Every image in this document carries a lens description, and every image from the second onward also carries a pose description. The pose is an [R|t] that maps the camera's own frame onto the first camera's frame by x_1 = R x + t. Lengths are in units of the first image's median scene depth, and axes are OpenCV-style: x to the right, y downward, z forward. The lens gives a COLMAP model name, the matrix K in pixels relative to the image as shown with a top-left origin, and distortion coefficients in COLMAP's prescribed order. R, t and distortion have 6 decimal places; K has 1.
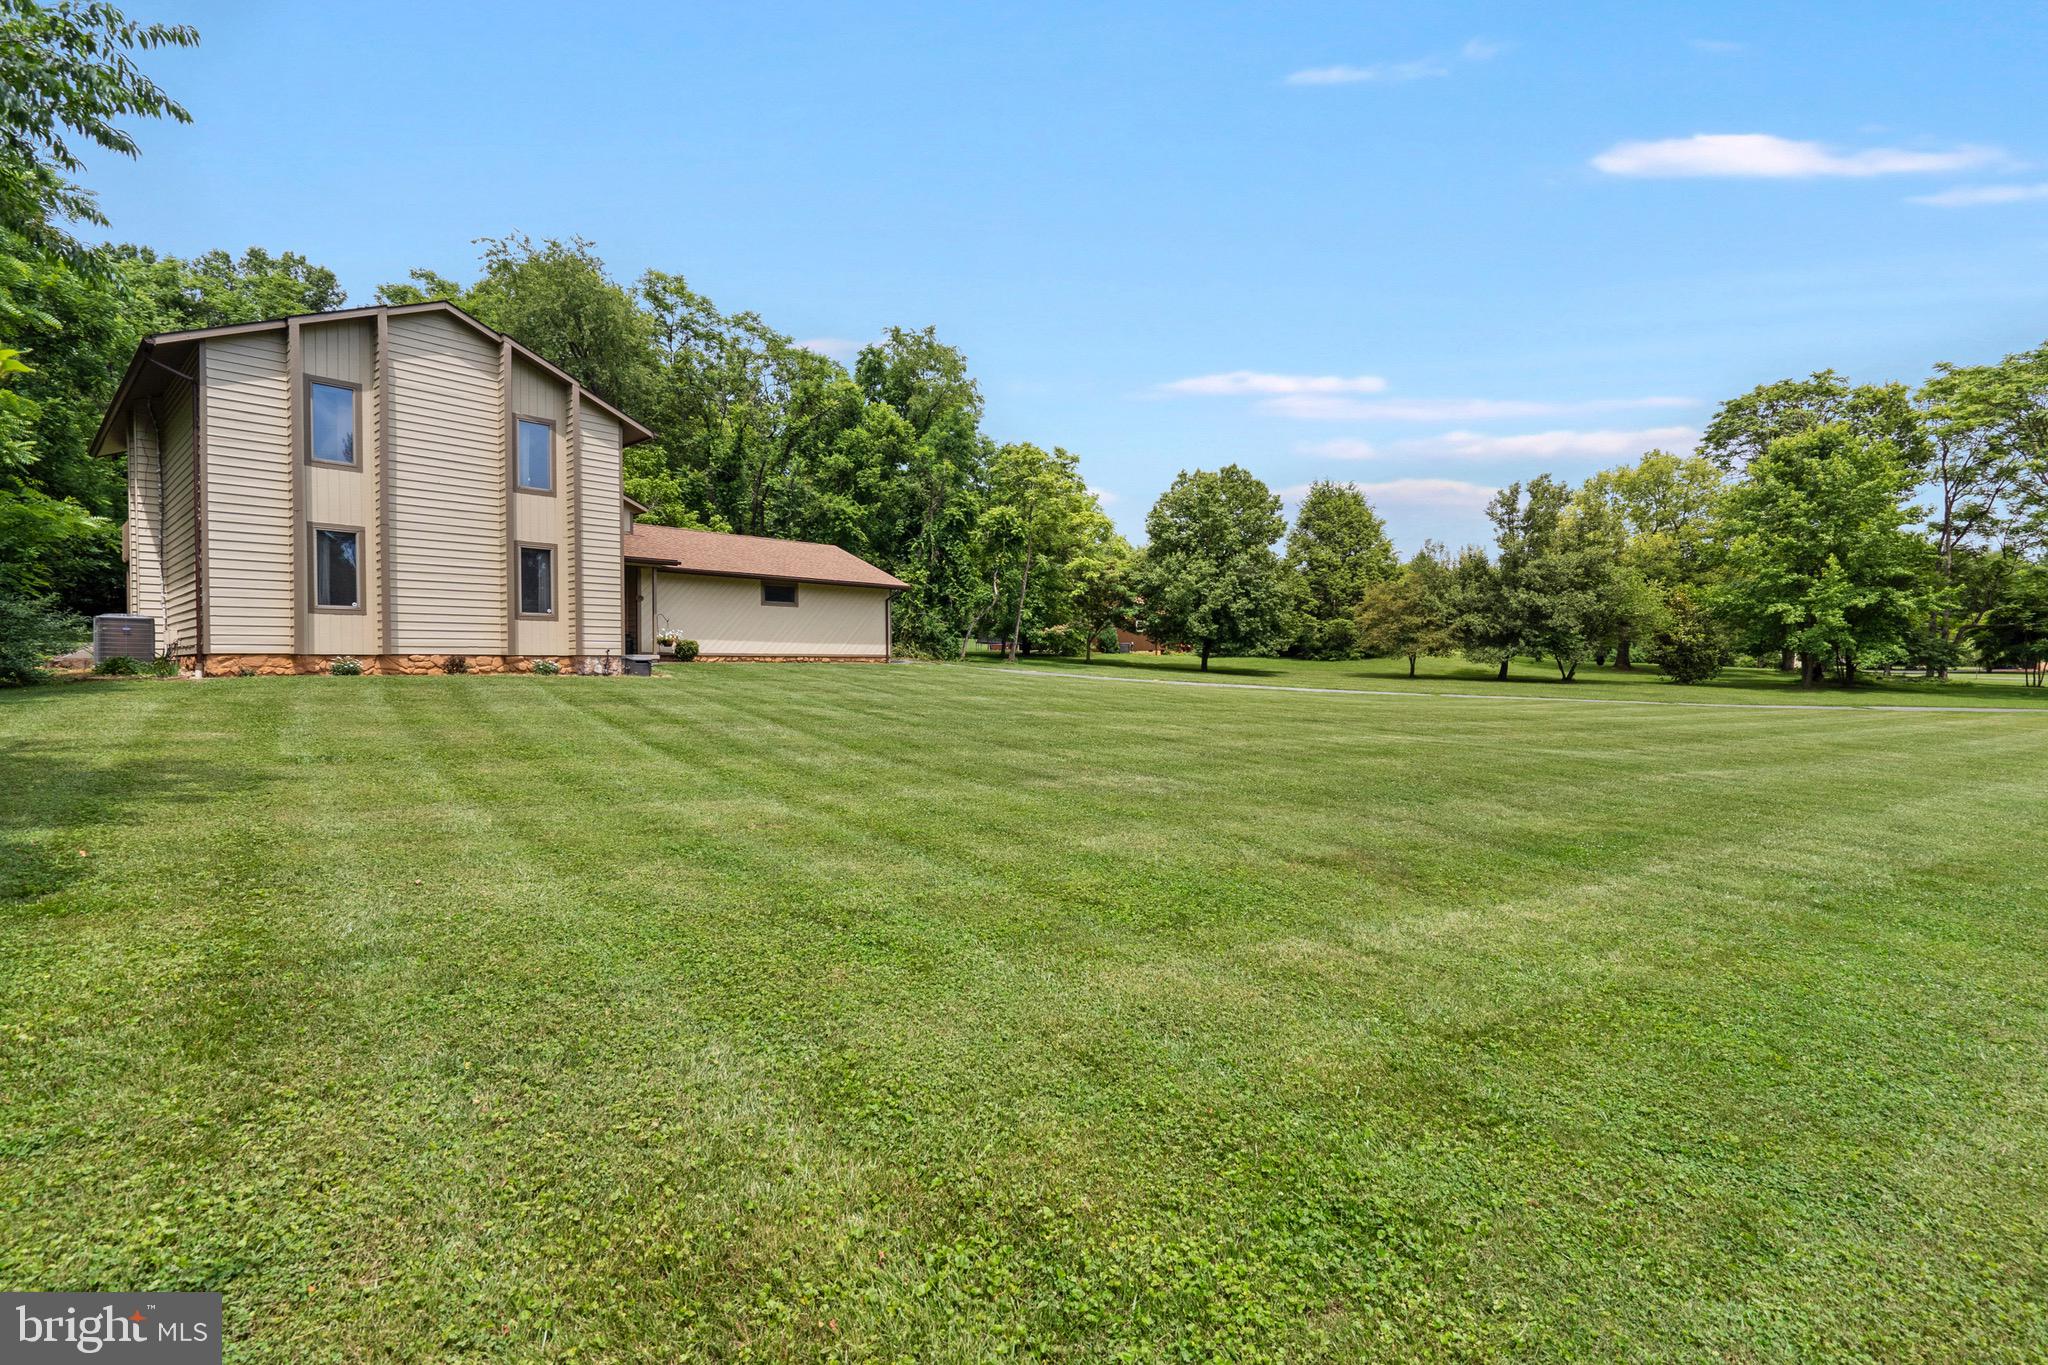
lens RADIAL K [[946.0, 0, 1024.0], [0, 946.0, 682.5], [0, 0, 1]] dist [-0.002921, 0.000509]
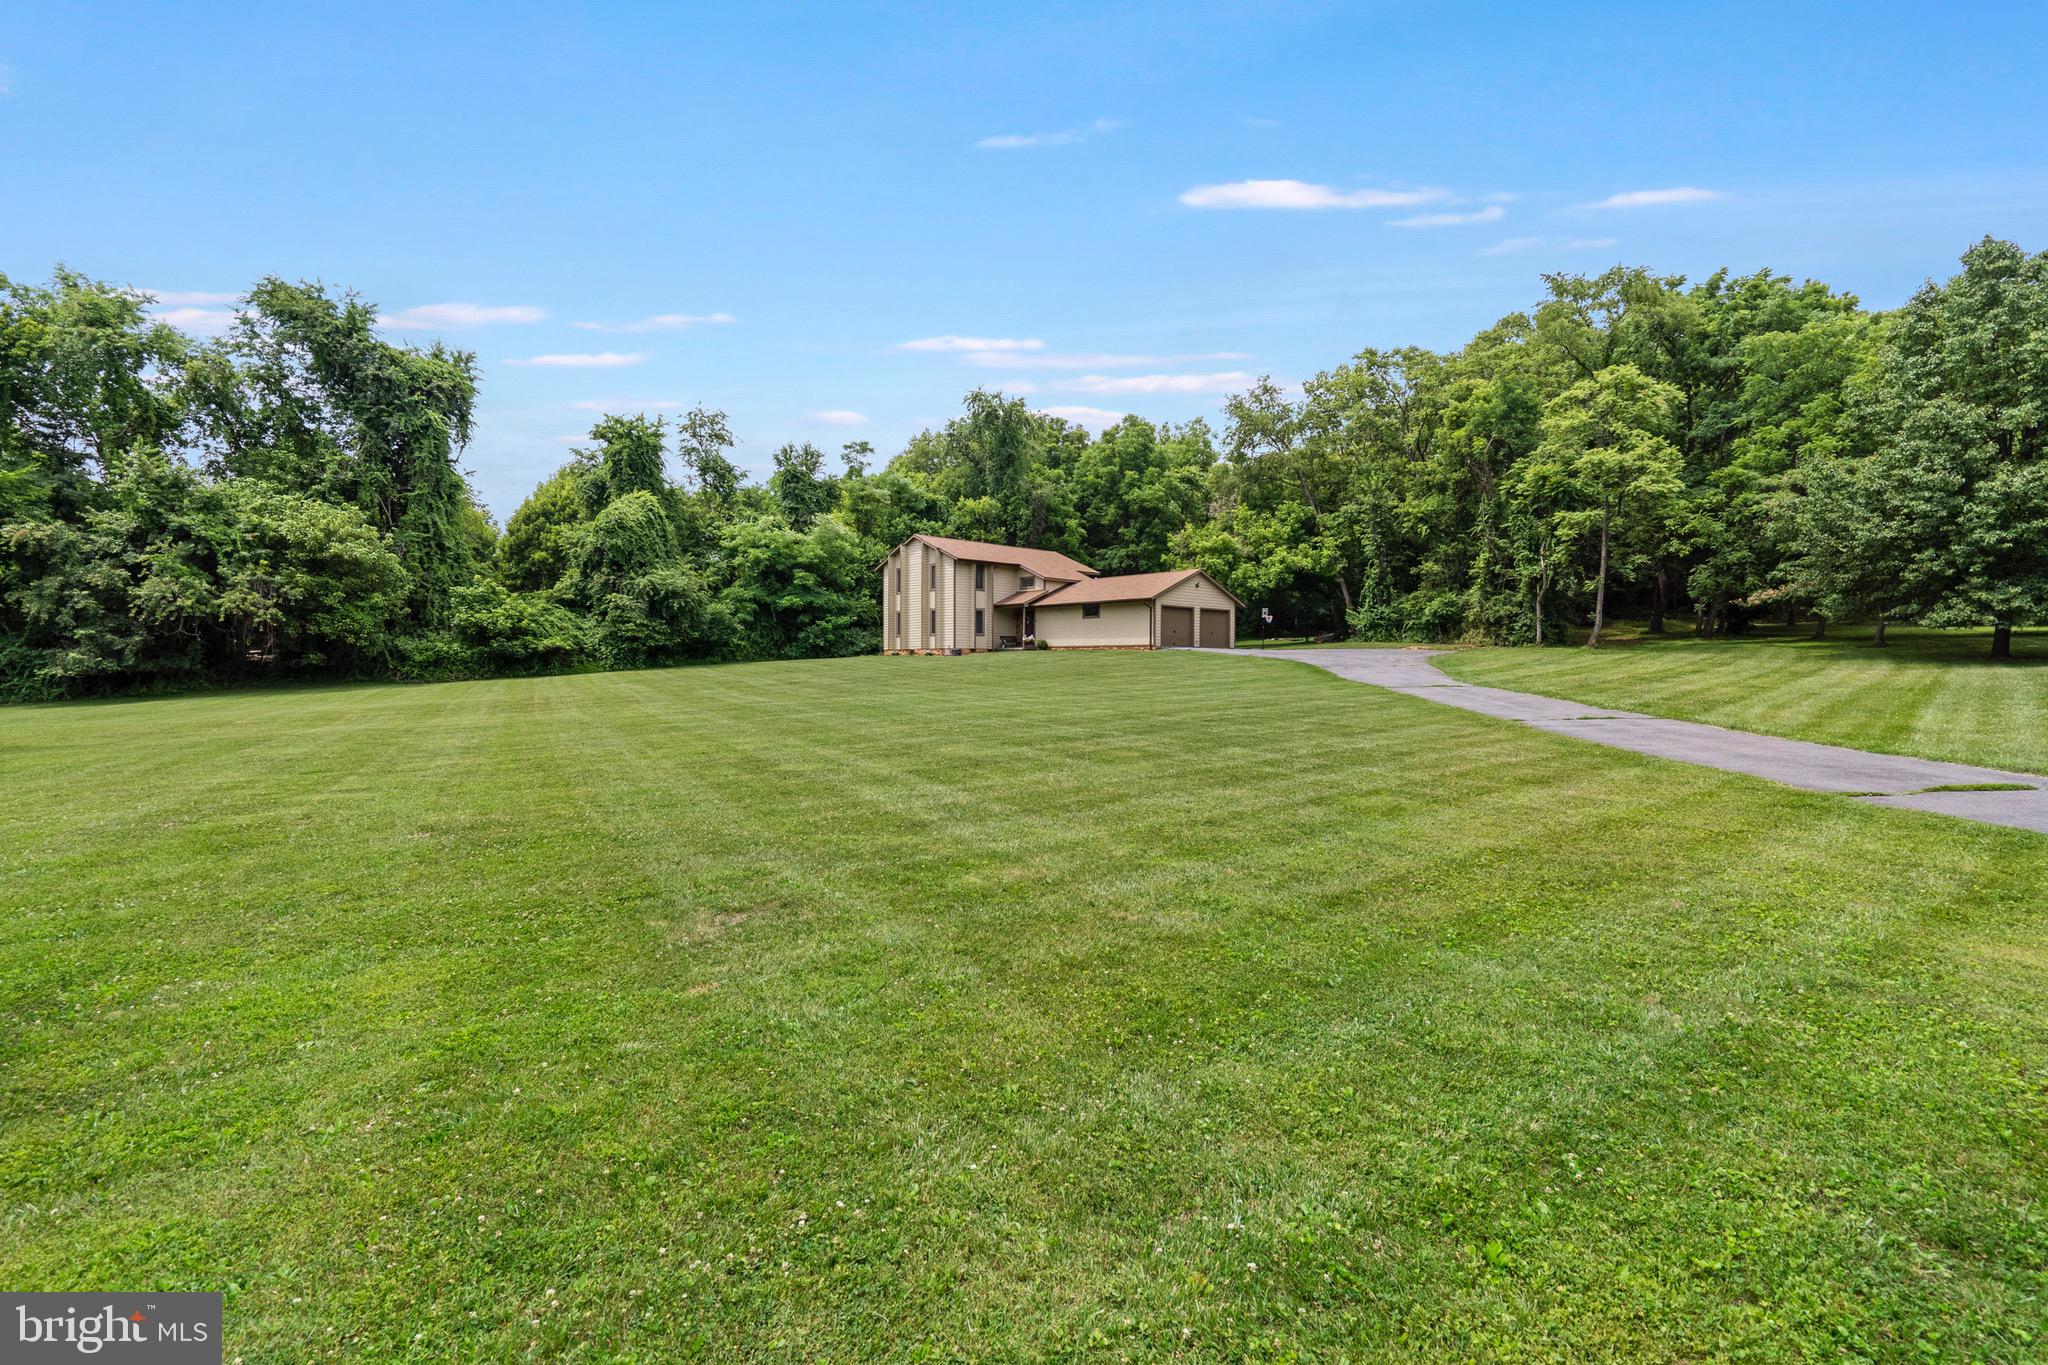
lens RADIAL K [[946.0, 0, 1024.0], [0, 946.0, 682.5], [0, 0, 1]] dist [-0.002921, 0.000509]
pose [[-0.026674, 0.030091, -0.999191, 2.206417], [-0.008550, 0.999503, 0.030329, -0.015550], [0.999608, 0.009352, -0.026403, 1.289535]]
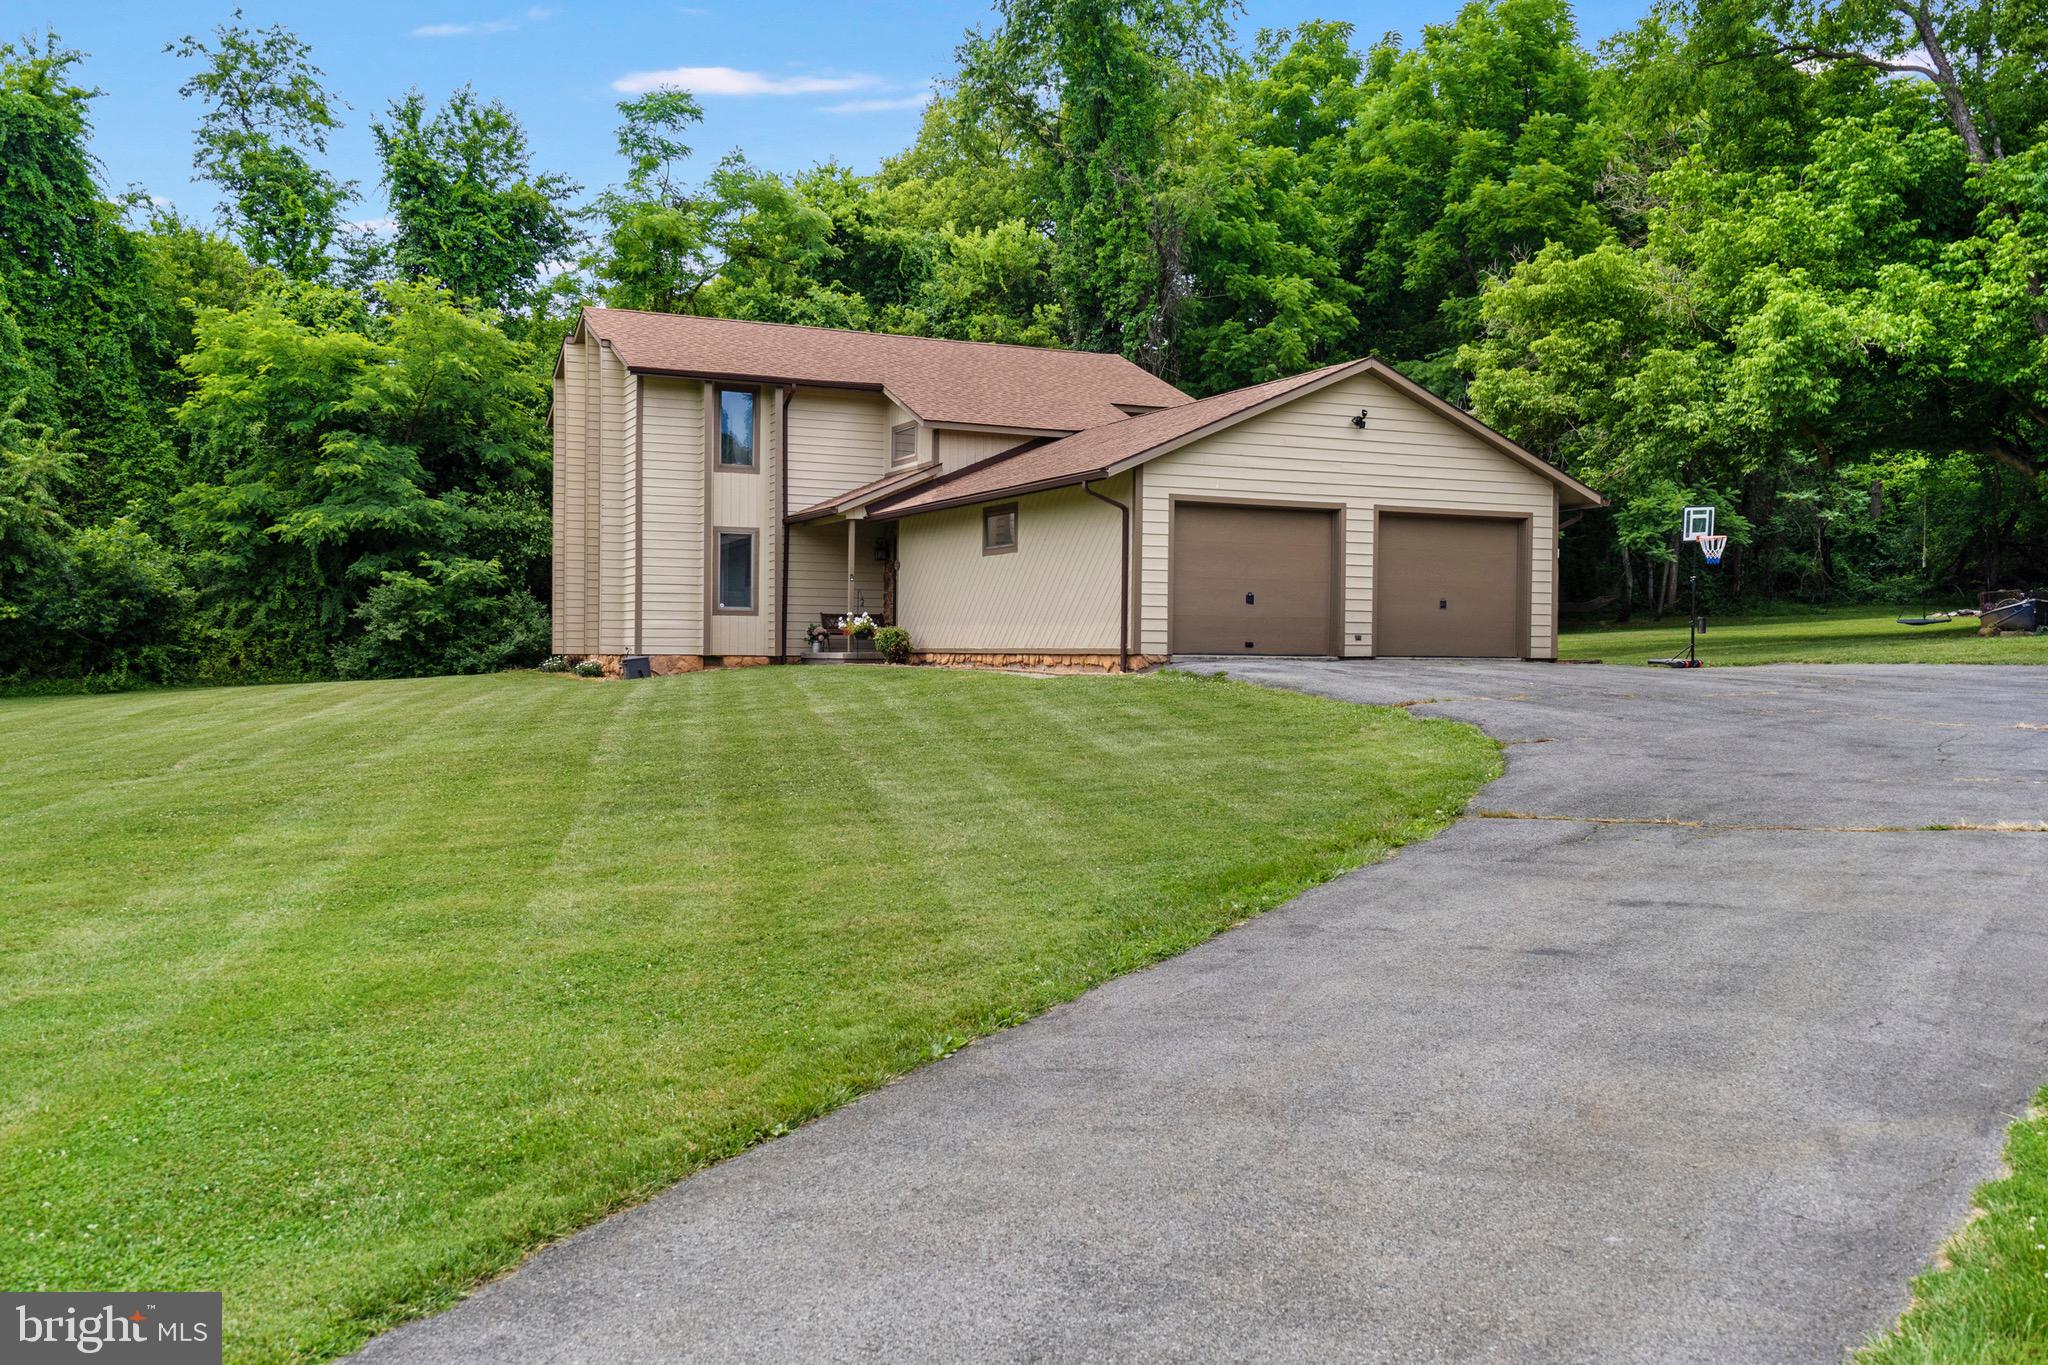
lens RADIAL K [[1790.0, 0, 1024.0], [0, 1790.0, 682.5], [0, 0, 1]] dist [-0.012002, -0.005552]
pose [[-0.344820, 0.024855, -0.938340, 0.918712], [-0.008878, 0.999518, 0.029738, -0.054288], [0.938627, 0.018585, -0.344433, 1.892561]]
